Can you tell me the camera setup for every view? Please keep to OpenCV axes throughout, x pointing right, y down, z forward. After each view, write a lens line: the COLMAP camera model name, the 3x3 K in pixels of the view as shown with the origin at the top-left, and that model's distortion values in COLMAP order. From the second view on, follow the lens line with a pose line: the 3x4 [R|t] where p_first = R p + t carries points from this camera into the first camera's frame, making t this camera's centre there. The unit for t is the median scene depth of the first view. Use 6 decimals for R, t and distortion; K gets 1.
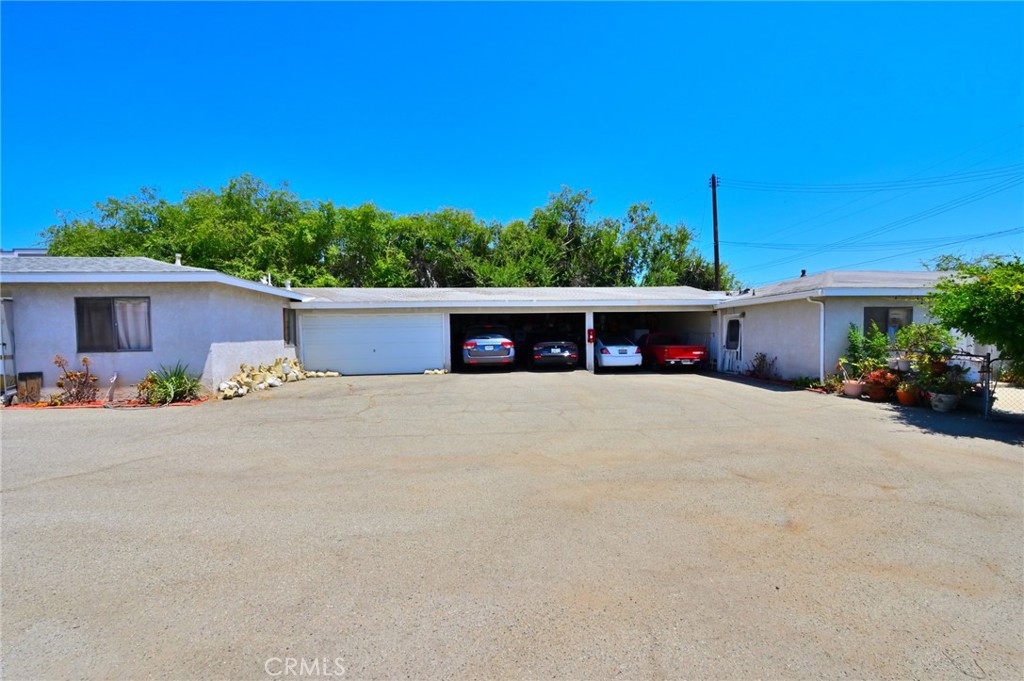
lens RADIAL K [[400.9, 0, 515.9], [0, 400.9, 344.3], [0, 0, 1]] dist [-0.004162, 0.000425]
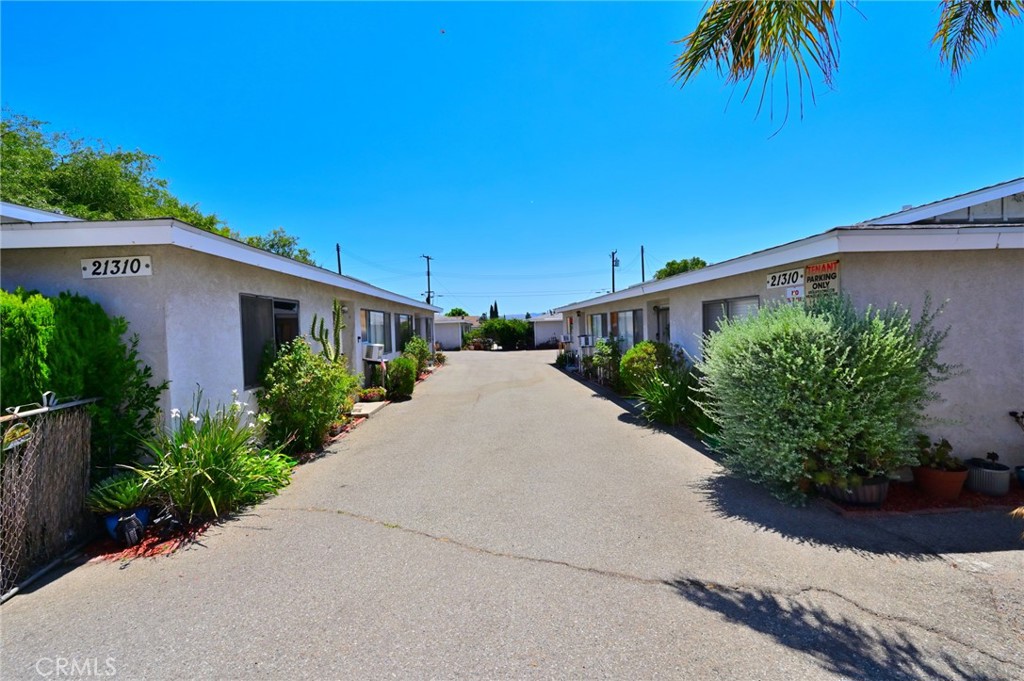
lens RADIAL K [[400.9, 0, 513.4], [0, 400.9, 339.7], [0, 0, 1]] dist [-0.004162, 0.000425]
pose [[0.065025, -0.021594, 0.997650, -1.960510], [0.049443, 0.998608, 0.018392, -0.010670], [-0.996658, 0.048131, 0.066002, 0.256241]]
